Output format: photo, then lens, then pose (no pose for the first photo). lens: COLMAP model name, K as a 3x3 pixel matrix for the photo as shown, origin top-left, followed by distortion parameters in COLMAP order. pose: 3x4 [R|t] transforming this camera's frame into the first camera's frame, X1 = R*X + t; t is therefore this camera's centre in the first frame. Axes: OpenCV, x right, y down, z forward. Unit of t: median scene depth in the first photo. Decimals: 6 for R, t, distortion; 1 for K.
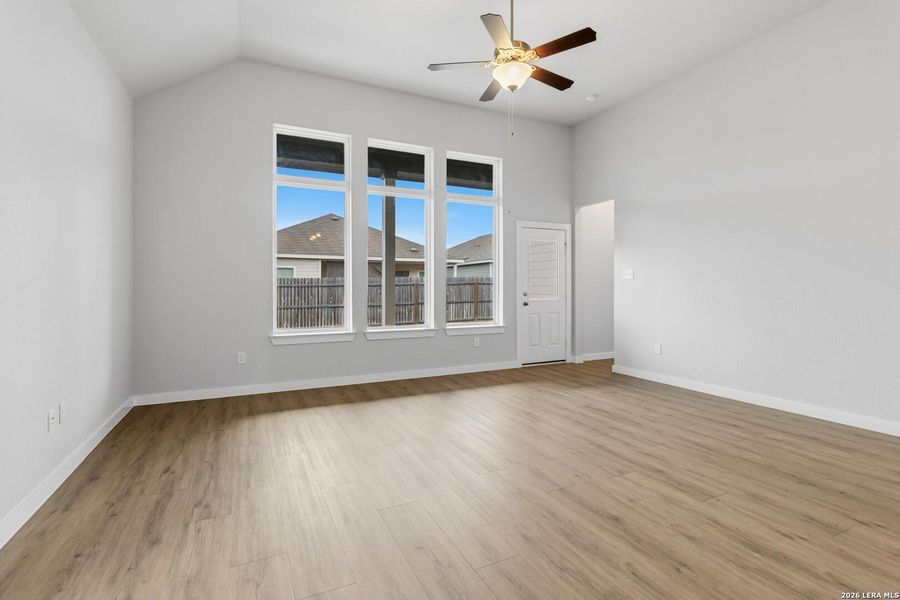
lens RADIAL K [[426.7, 0, 454.5], [0, 426.7, 287.5], [0, 0, 1]] dist [-0.000110, 0.000052]
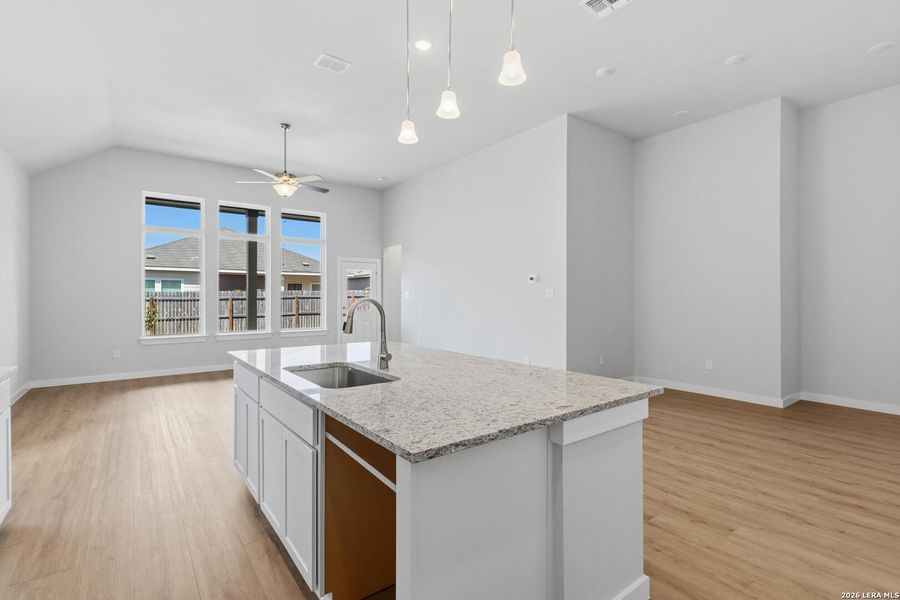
lens RADIAL K [[418.7, 0, 456.1], [0, 418.7, 296.6], [0, 0, 1]] dist [-0.002921, -0.000122]
pose [[0.979743, 0.000229, 0.200261, 0.286518], [-0.000299, 1.000000, 0.000319, -0.026132], [-0.200261, -0.000372, 0.979743, -0.512269]]
